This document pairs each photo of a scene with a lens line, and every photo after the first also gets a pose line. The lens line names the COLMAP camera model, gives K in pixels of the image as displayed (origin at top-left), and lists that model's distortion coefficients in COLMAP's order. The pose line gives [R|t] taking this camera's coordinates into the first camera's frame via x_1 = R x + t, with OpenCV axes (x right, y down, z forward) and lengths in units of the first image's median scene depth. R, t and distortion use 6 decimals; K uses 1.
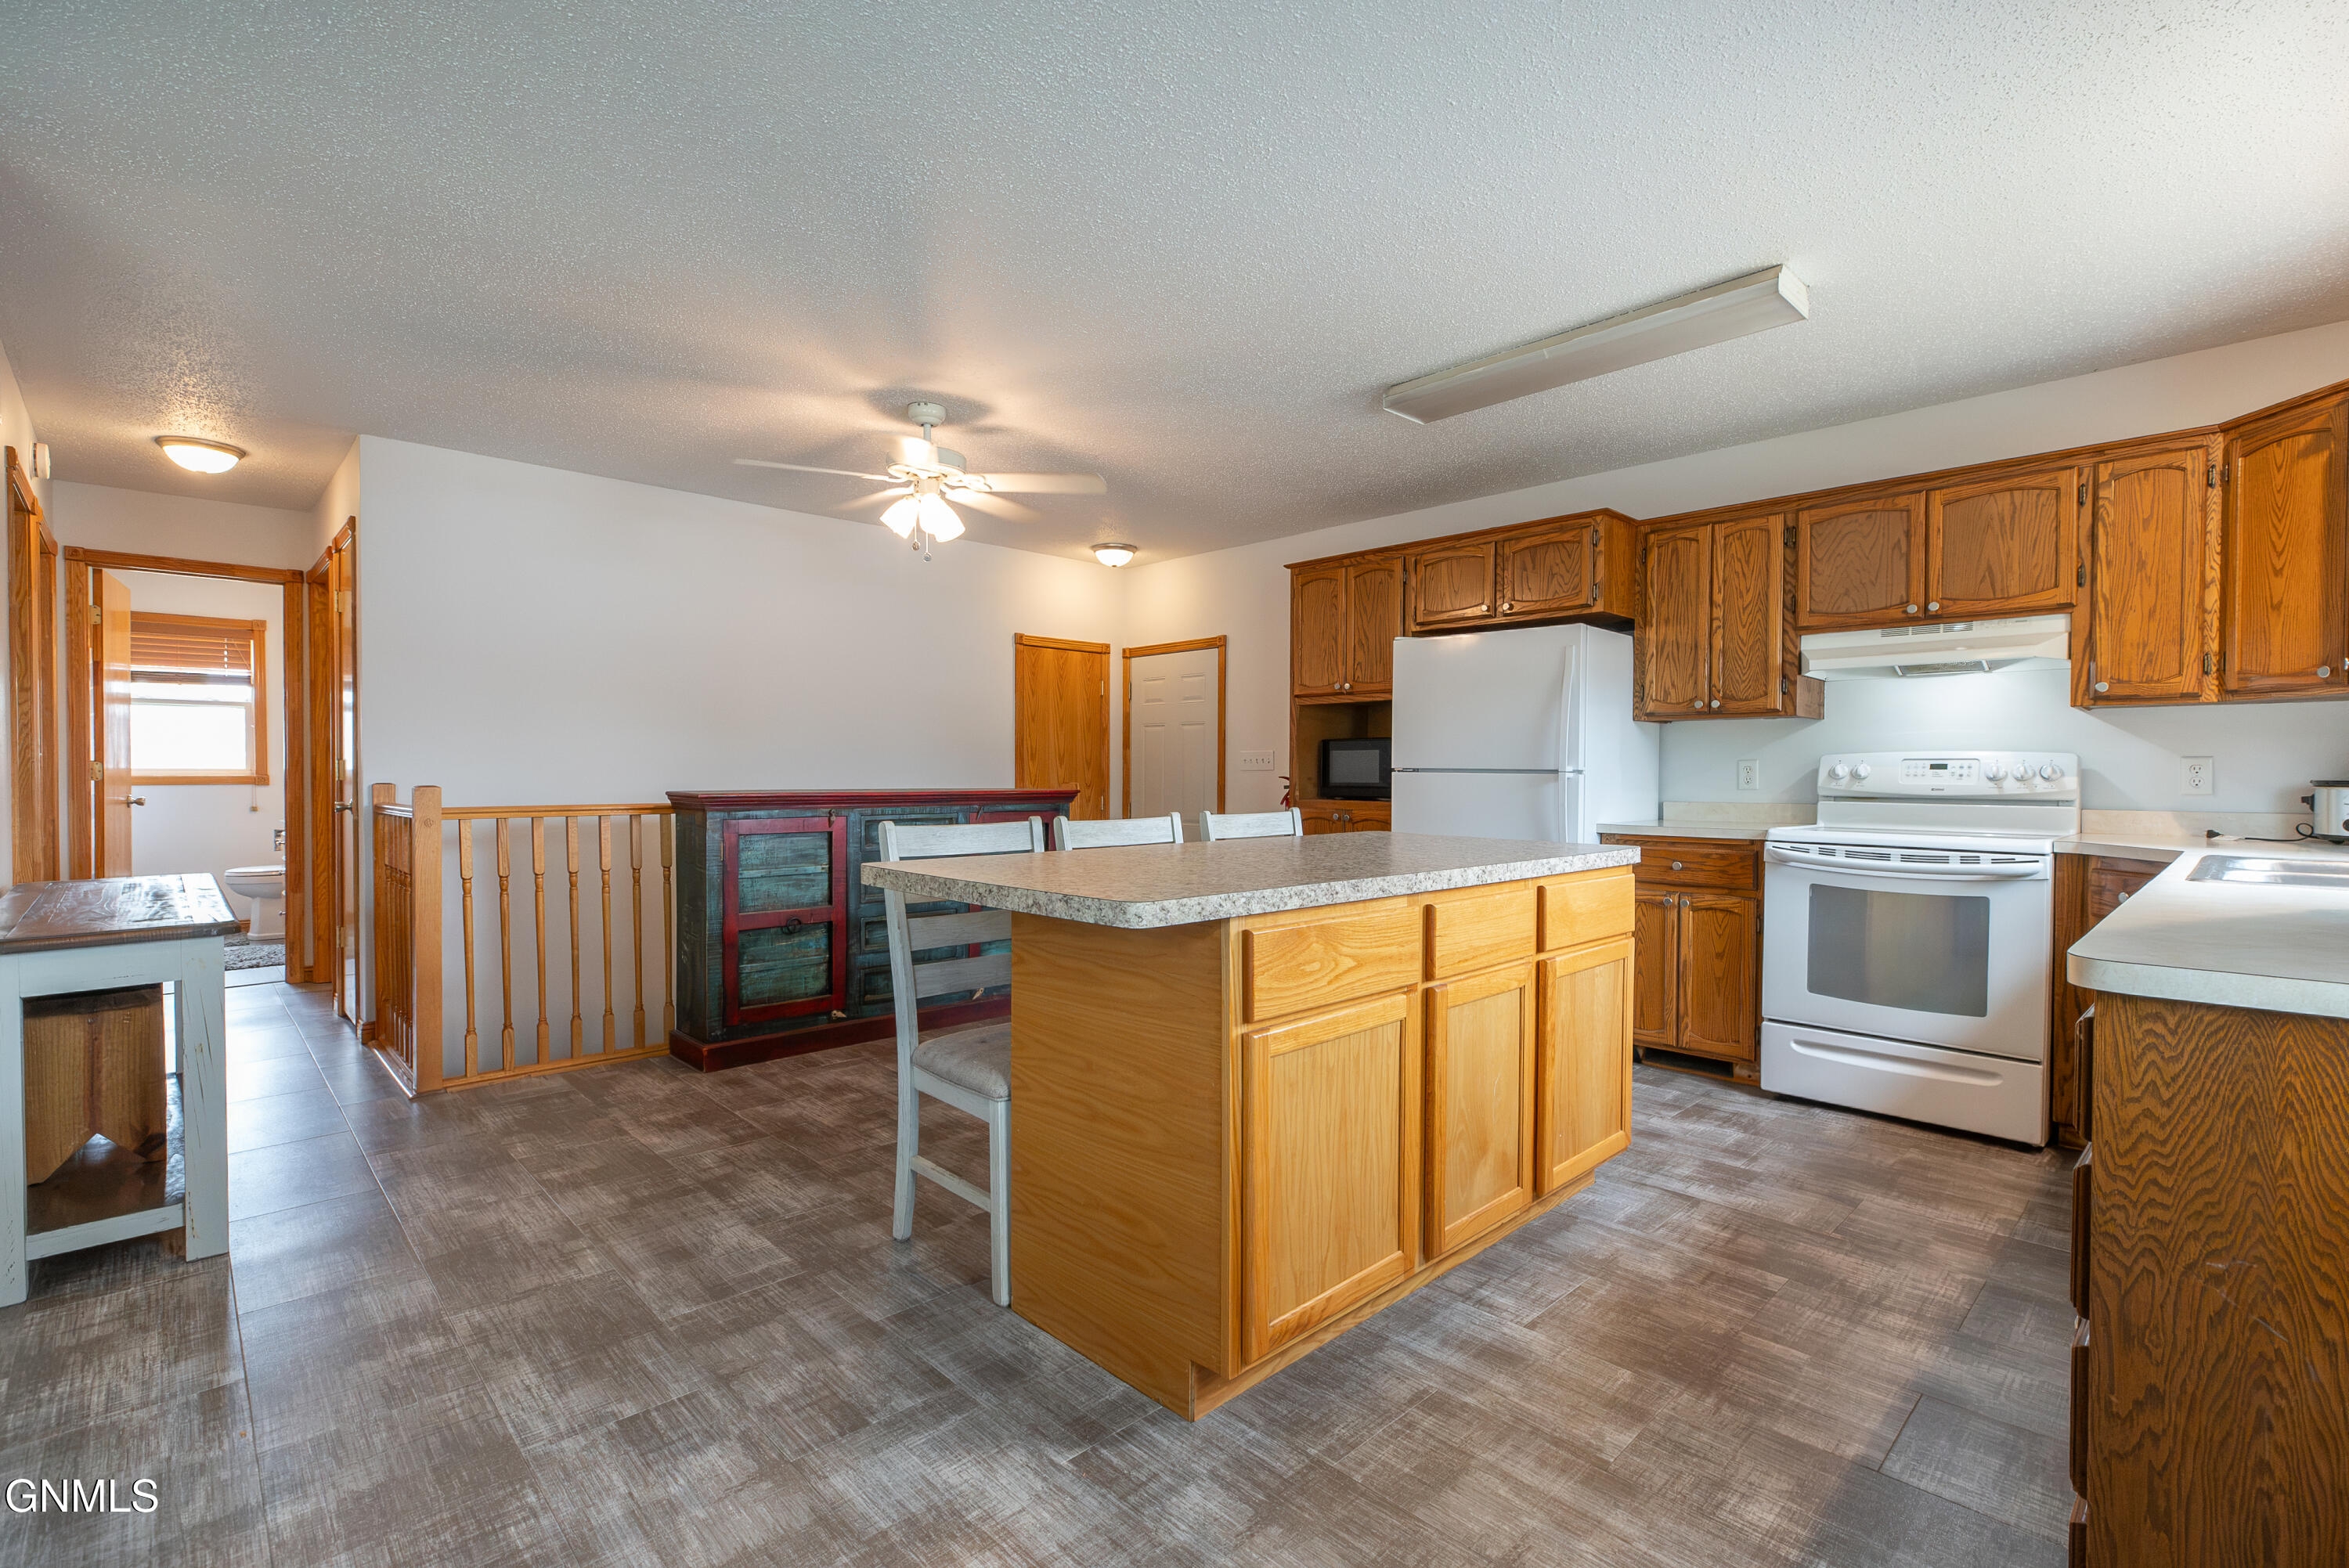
lens RADIAL K [[1066.2, 0, 1185.9], [0, 1066.2, 783.5], [0, 0, 1]] dist [0.004710, 0.000794]
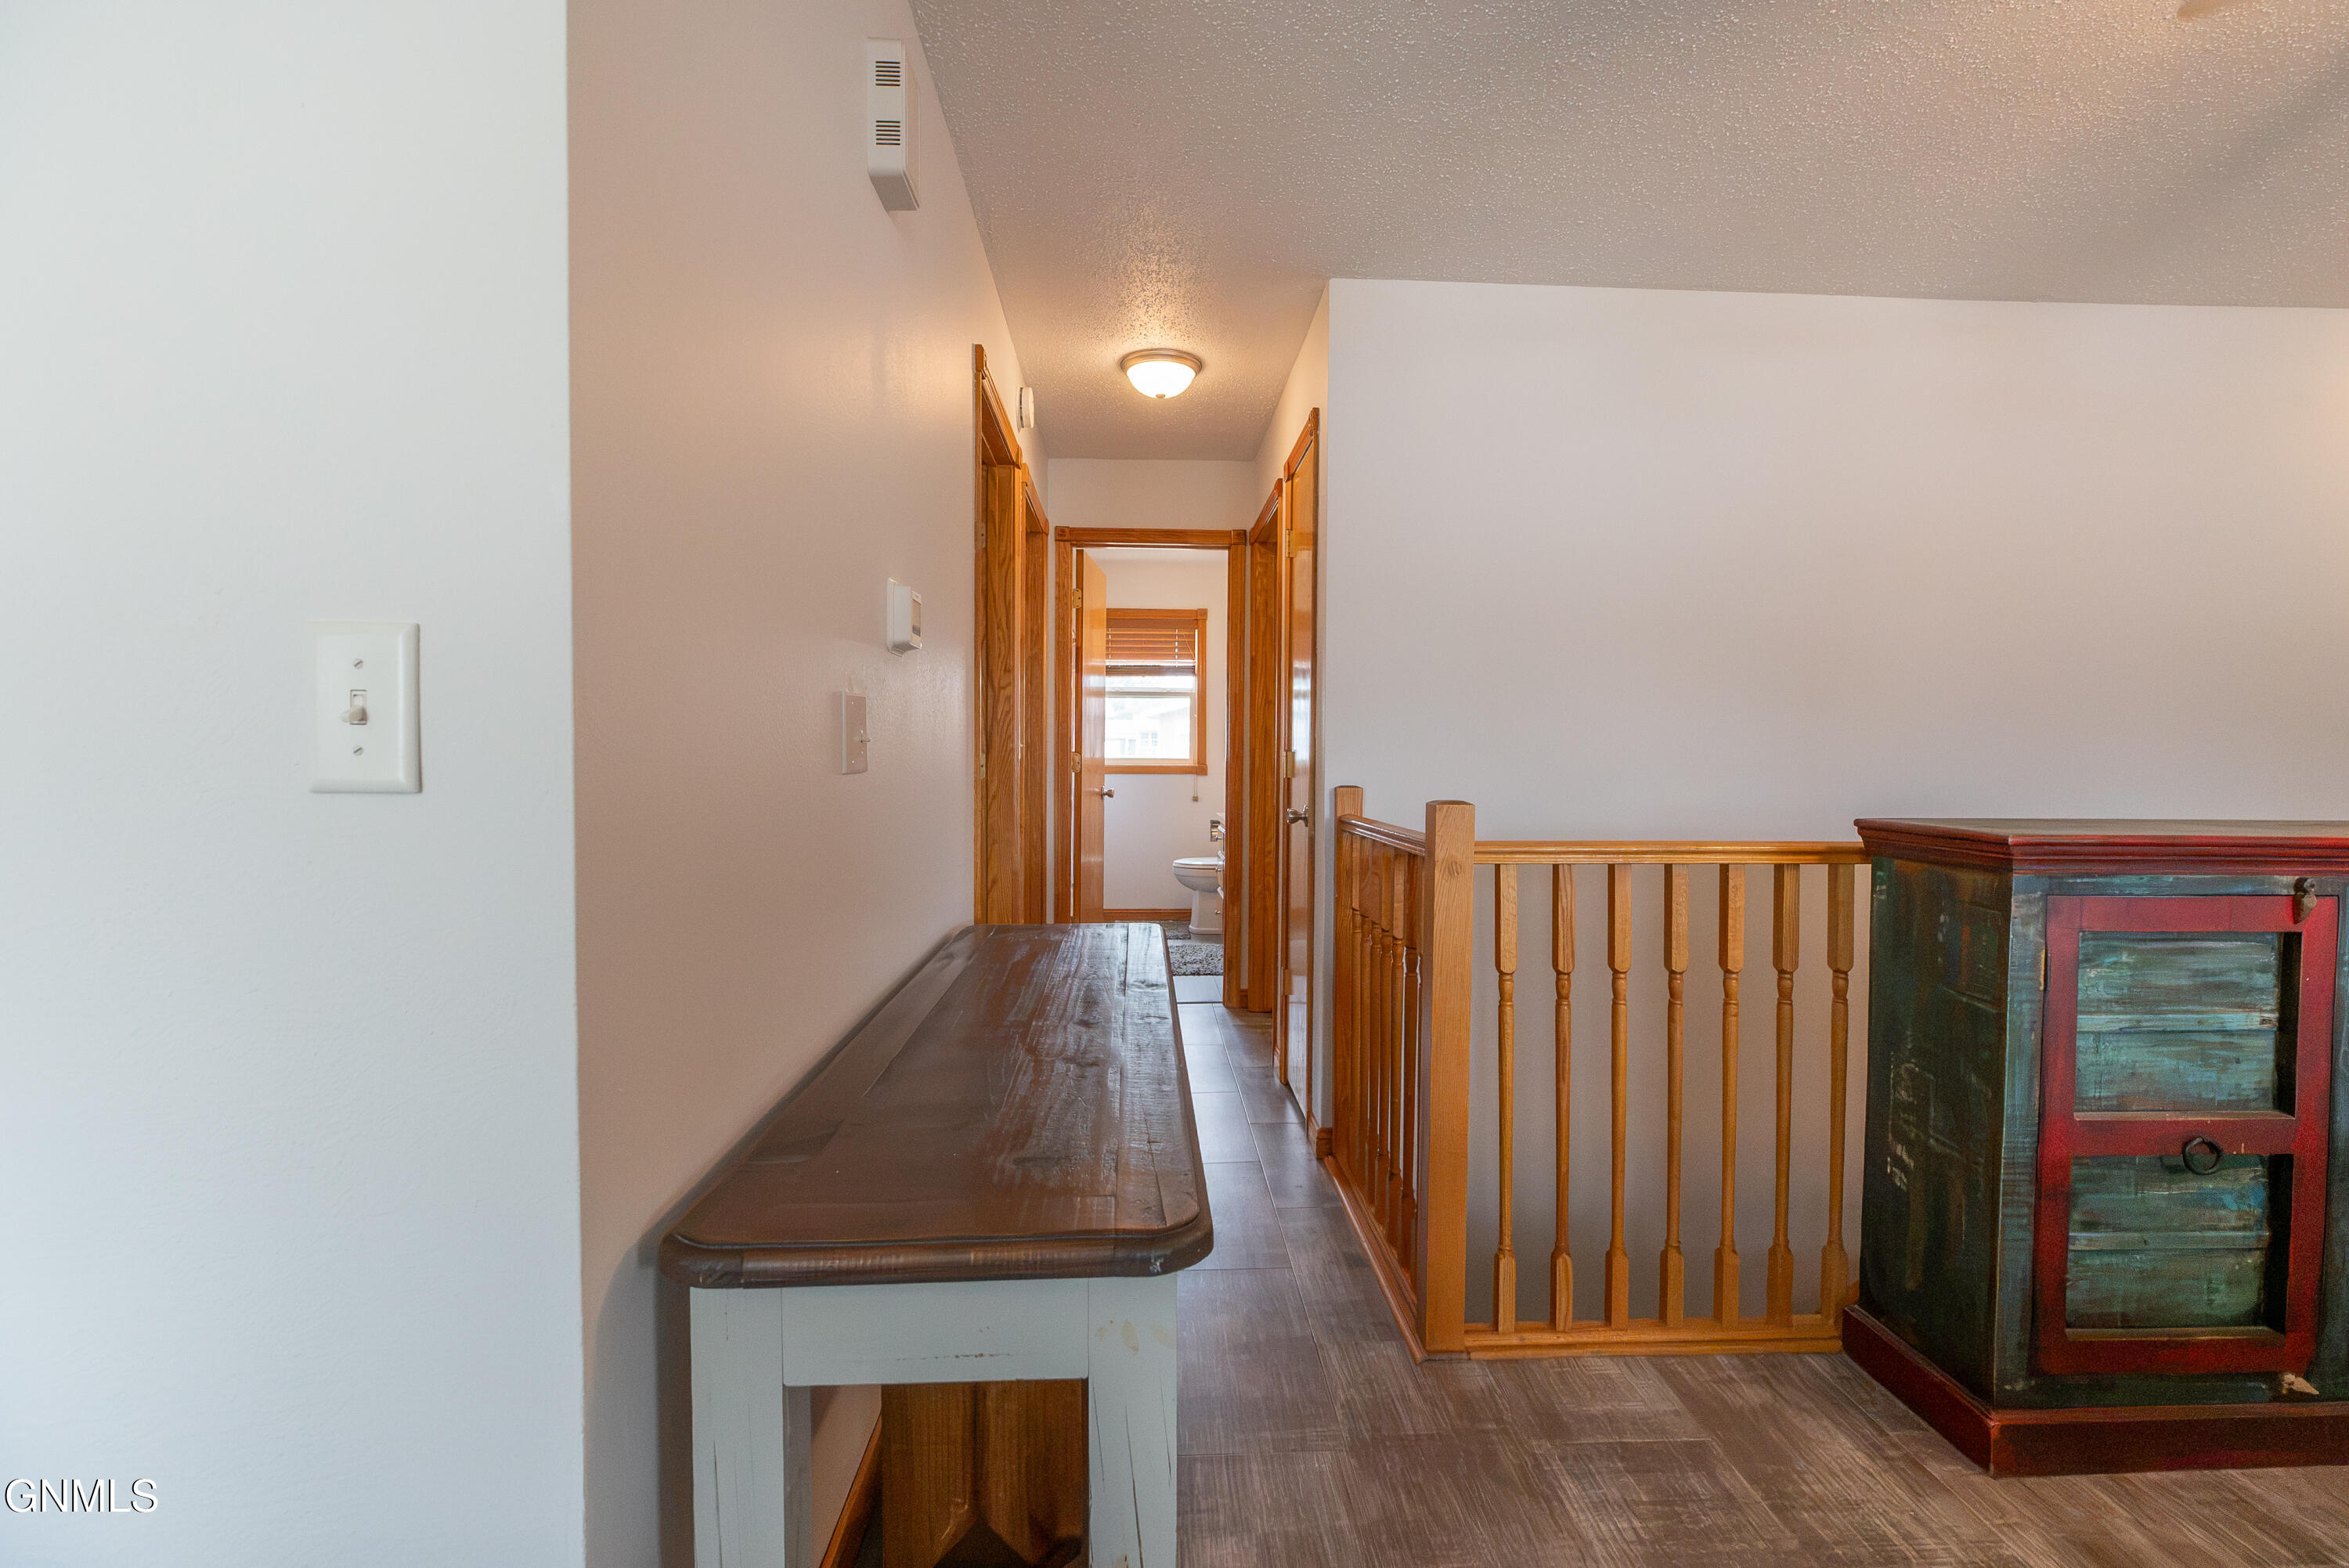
lens RADIAL K [[1066.2, 0, 1182.1], [0, 1066.2, 786.2], [0, 0, 1]] dist [0.004710, 0.000794]
pose [[0.750753, 0.023796, -0.660154, -0.376308], [-0.014829, 0.999706, 0.019171, -0.011230], [0.660416, -0.004603, 0.750886, 0.413483]]
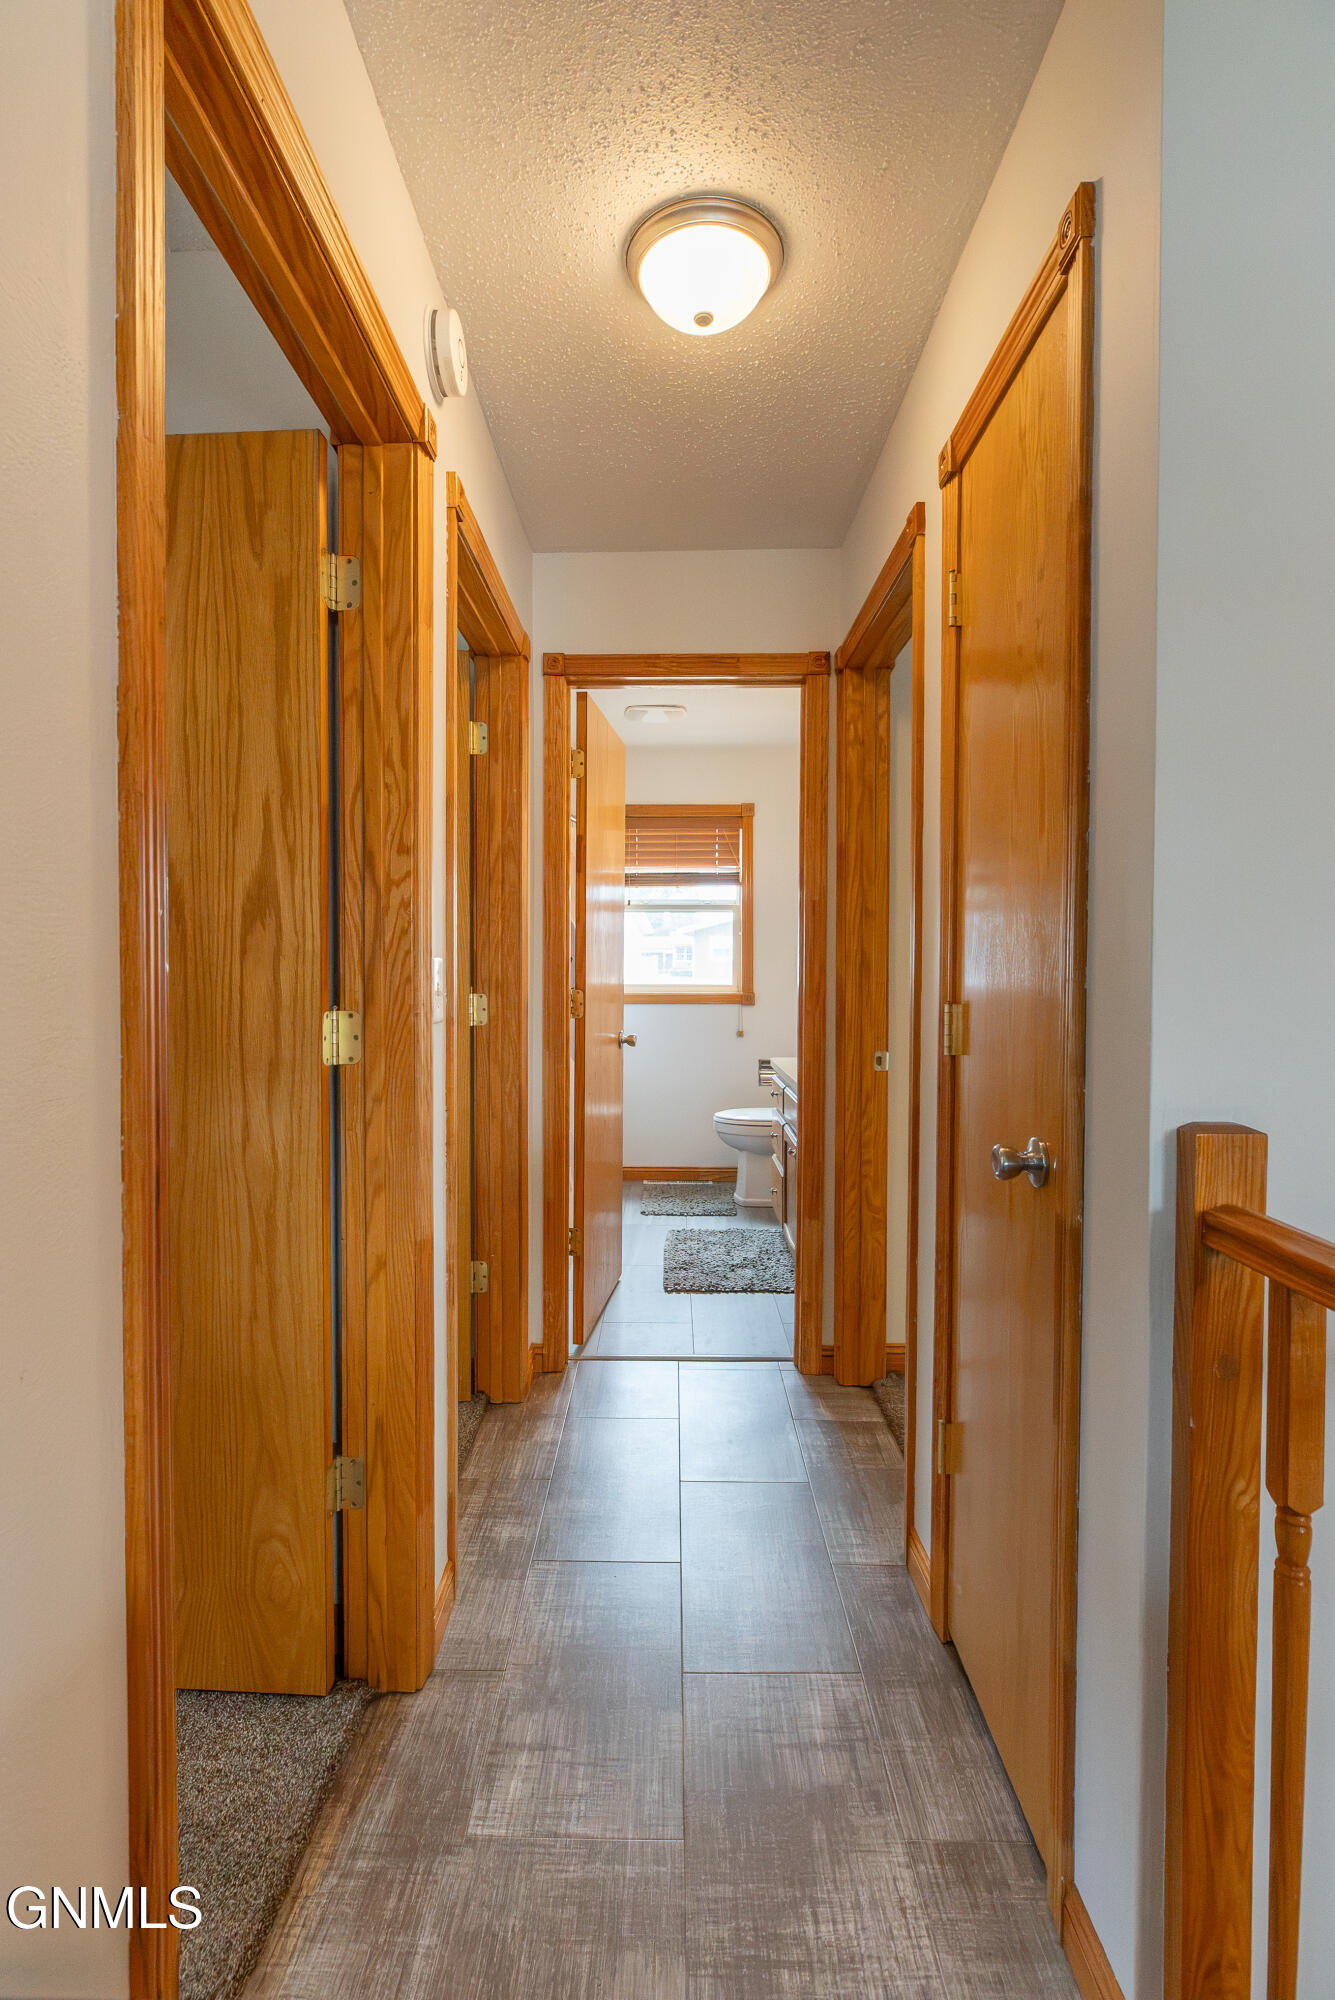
lens RADIAL K [[907.9, 0, 663.1], [0, 907.9, 995.4], [0, 0, 1]] dist [0.004710, 0.000794]
pose [[0.714235, 0.024035, -0.699494, -0.697045], [-0.010155, 0.999661, 0.023979, -0.035122], [0.699833, -0.010023, 0.714236, 0.755650]]
